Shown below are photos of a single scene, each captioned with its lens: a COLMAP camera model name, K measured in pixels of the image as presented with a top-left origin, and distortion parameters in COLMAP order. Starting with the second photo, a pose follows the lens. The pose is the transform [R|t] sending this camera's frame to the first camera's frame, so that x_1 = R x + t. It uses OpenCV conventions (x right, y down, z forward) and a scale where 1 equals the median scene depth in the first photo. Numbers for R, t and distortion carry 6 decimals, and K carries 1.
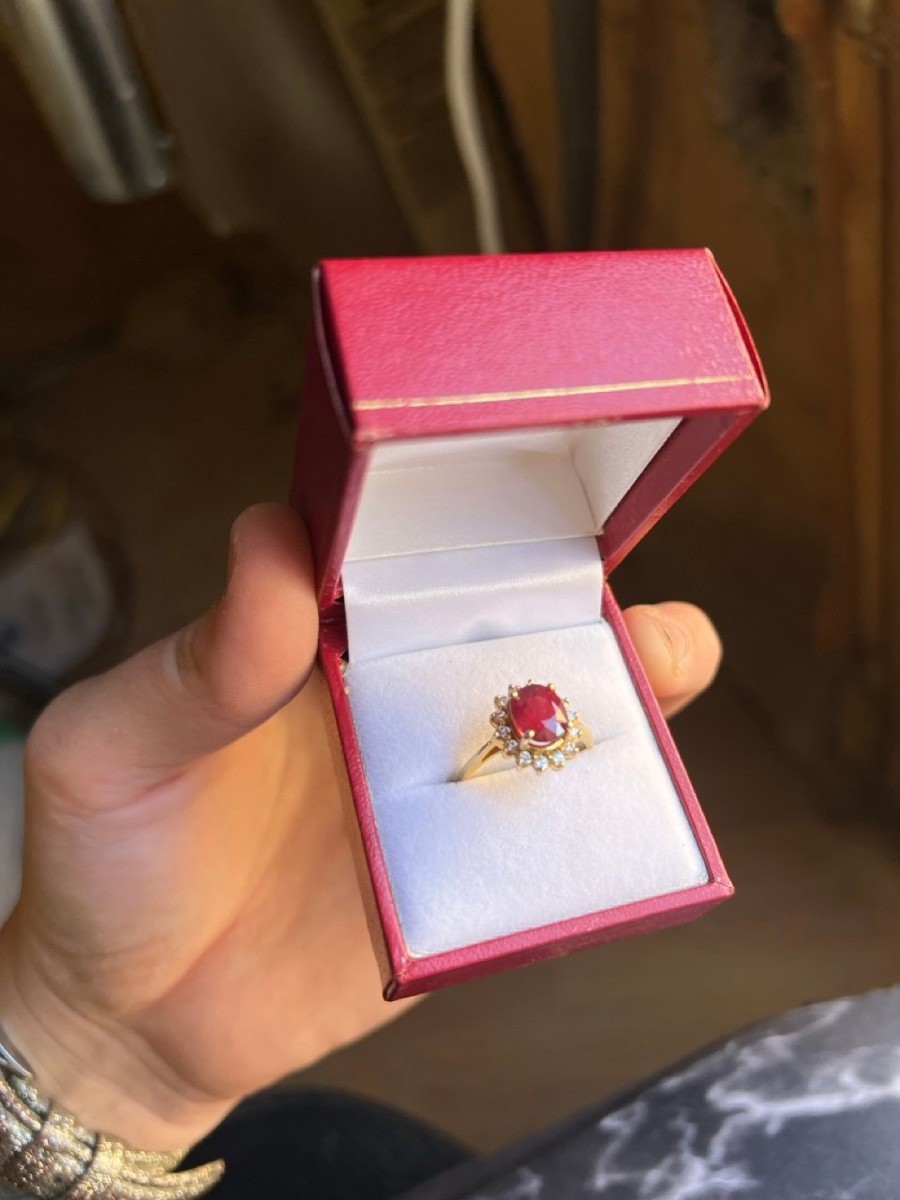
lens RADIAL K [[880.8, 0, 450.0], [0, 880.8, 600.0], [0, 0, 1]] dist [-0.048121, -0.003935]
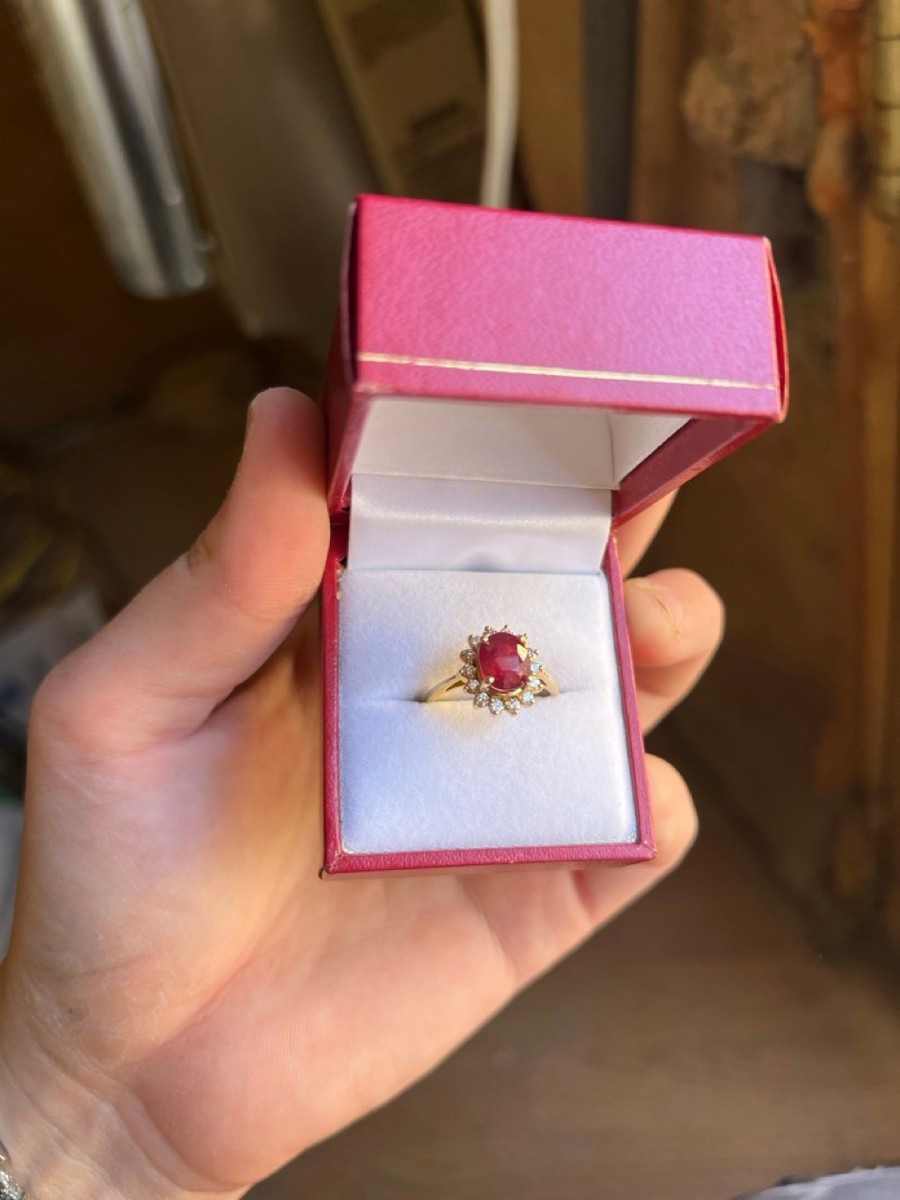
lens RADIAL K [[880.8, 0, 450.0], [0, 880.8, 600.0], [0, 0, 1]] dist [-0.048121, -0.003935]
pose [[0.978466, 0.199829, -0.051701, 0.074915], [-0.189024, 0.968106, 0.164438, -0.098332], [0.082912, -0.151124, 0.985032, -0.025607]]
